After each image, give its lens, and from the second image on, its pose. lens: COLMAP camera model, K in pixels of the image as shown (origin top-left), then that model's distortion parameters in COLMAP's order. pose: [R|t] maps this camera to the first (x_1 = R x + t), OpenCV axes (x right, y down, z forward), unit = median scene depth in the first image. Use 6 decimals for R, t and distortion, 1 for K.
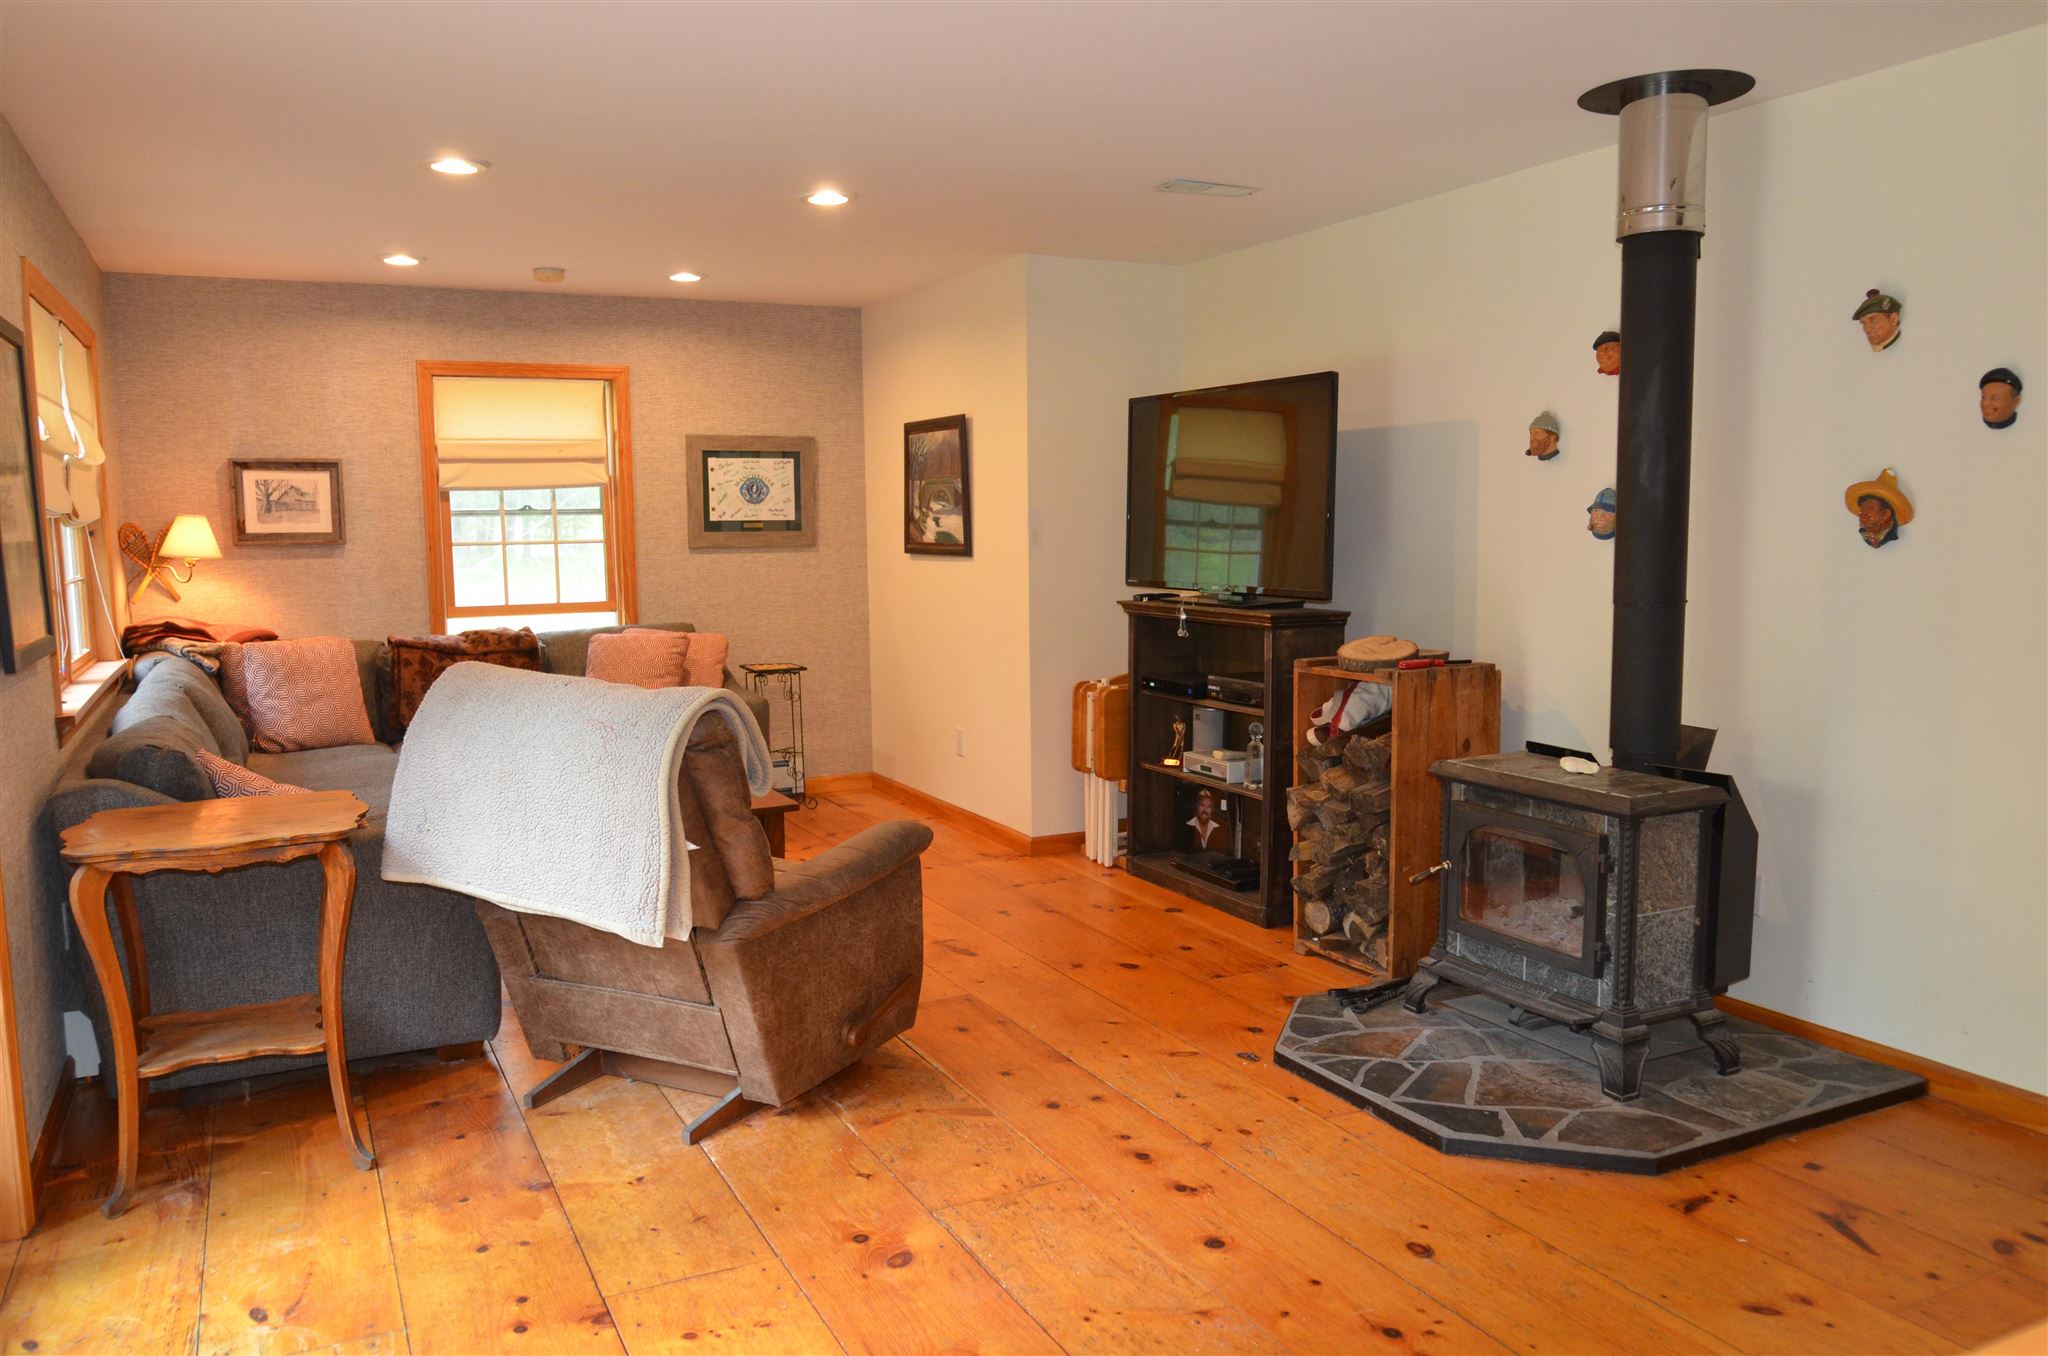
lens RADIAL K [[1513.5, 0, 1016.0], [0, 1513.5, 682.9], [0, 0, 1]] dist [-0.020960, 0.000976]
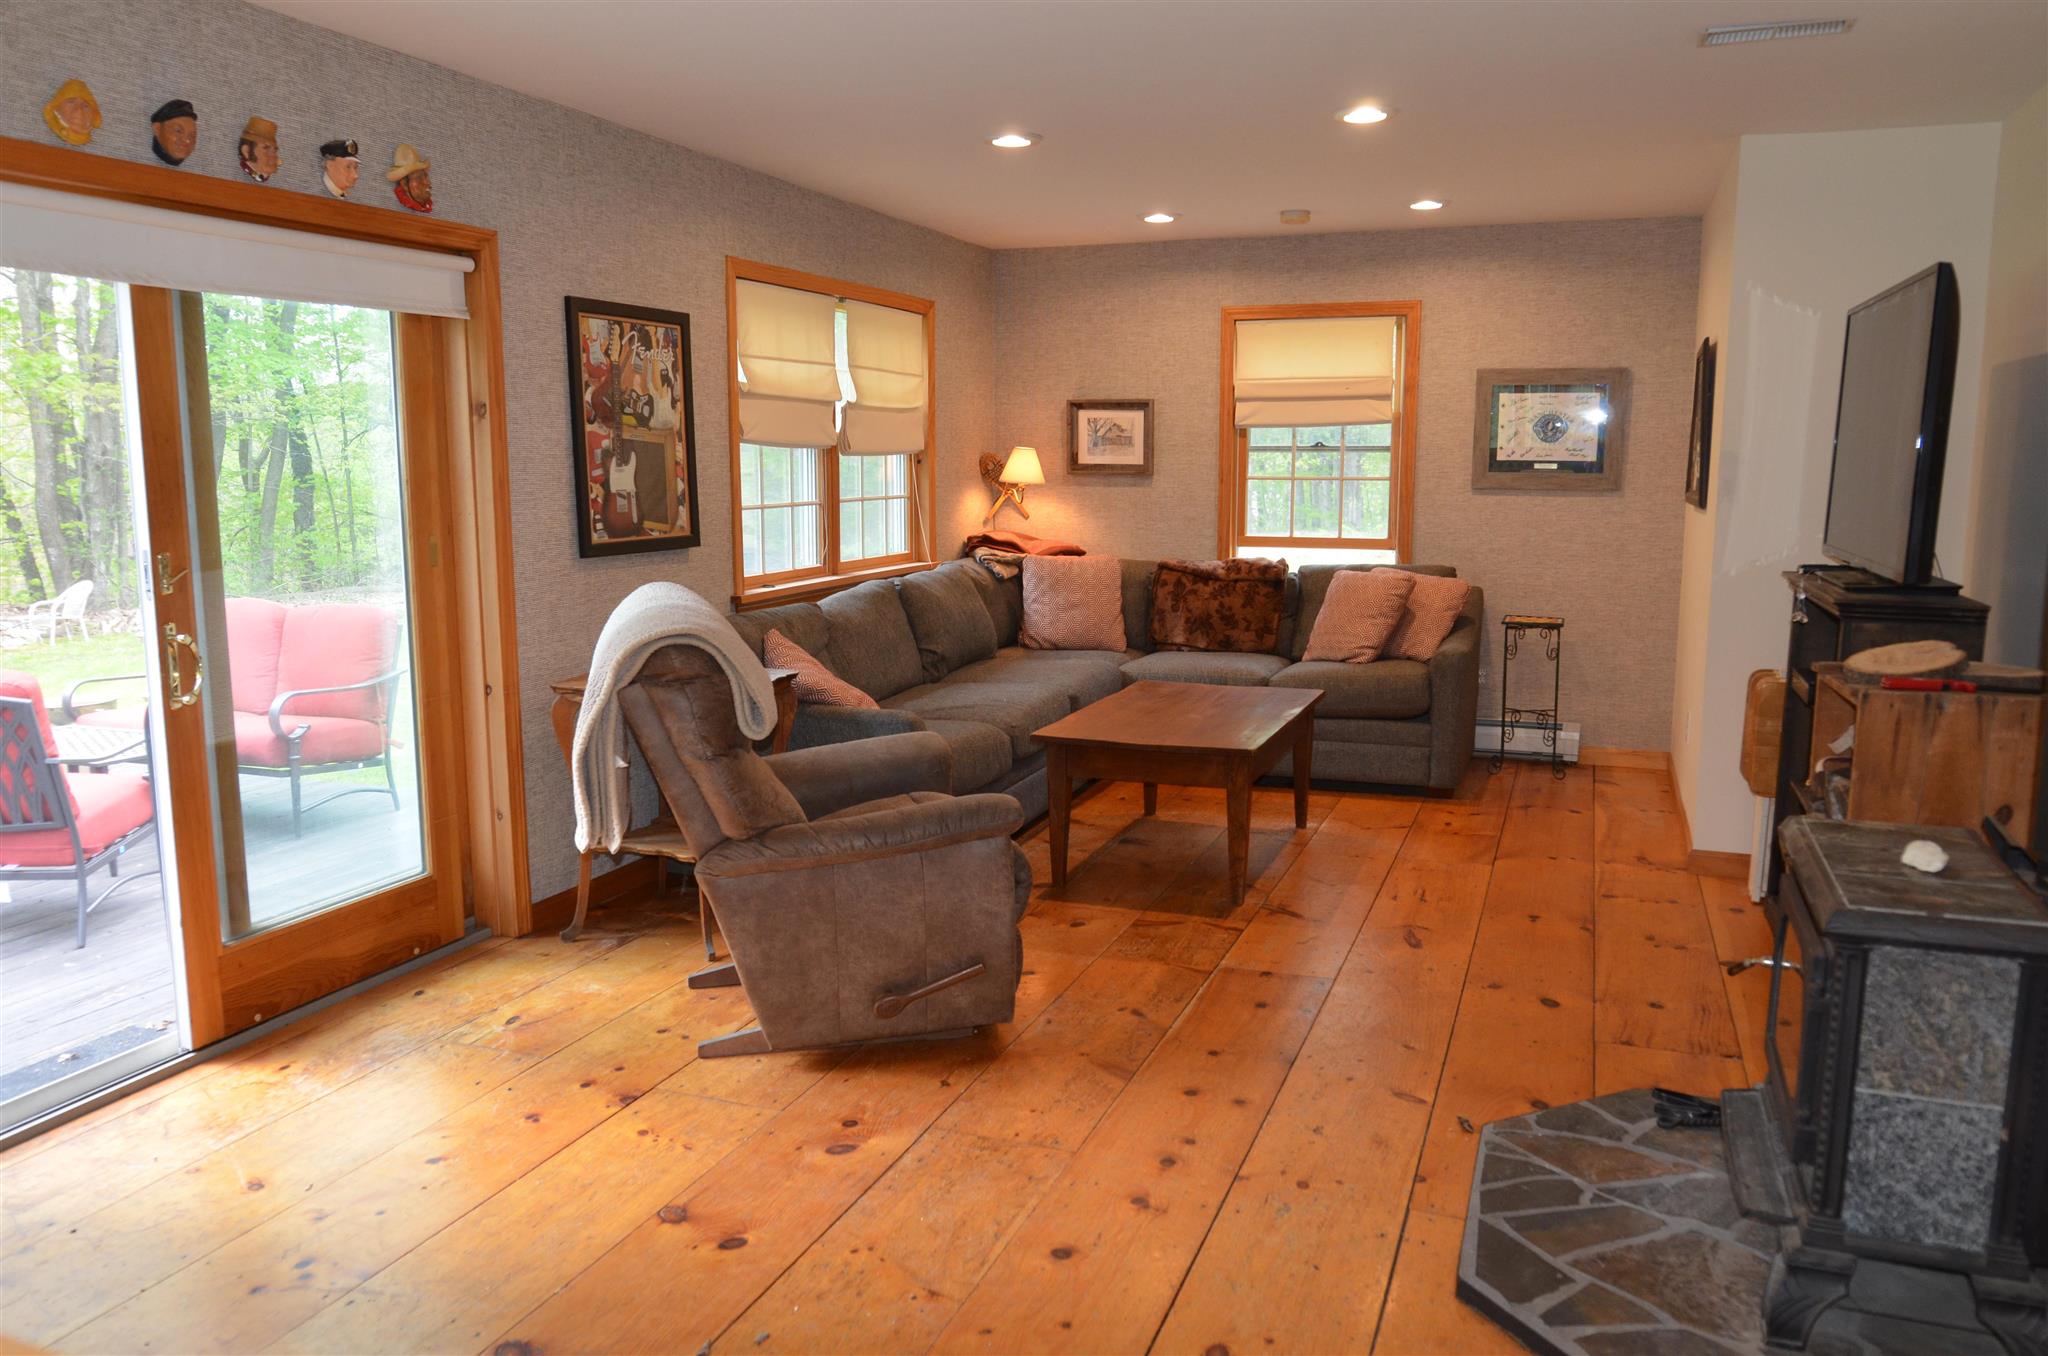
lens RADIAL K [[1513.5, 0, 1015.8], [0, 1513.5, 680.5], [0, 0, 1]] dist [-0.020960, 0.000976]
pose [[0.676040, 0.121469, -0.726784, 0.339070], [-0.090939, 0.992533, 0.081294, -0.022667], [0.731232, 0.011135, 0.682038, 0.157340]]
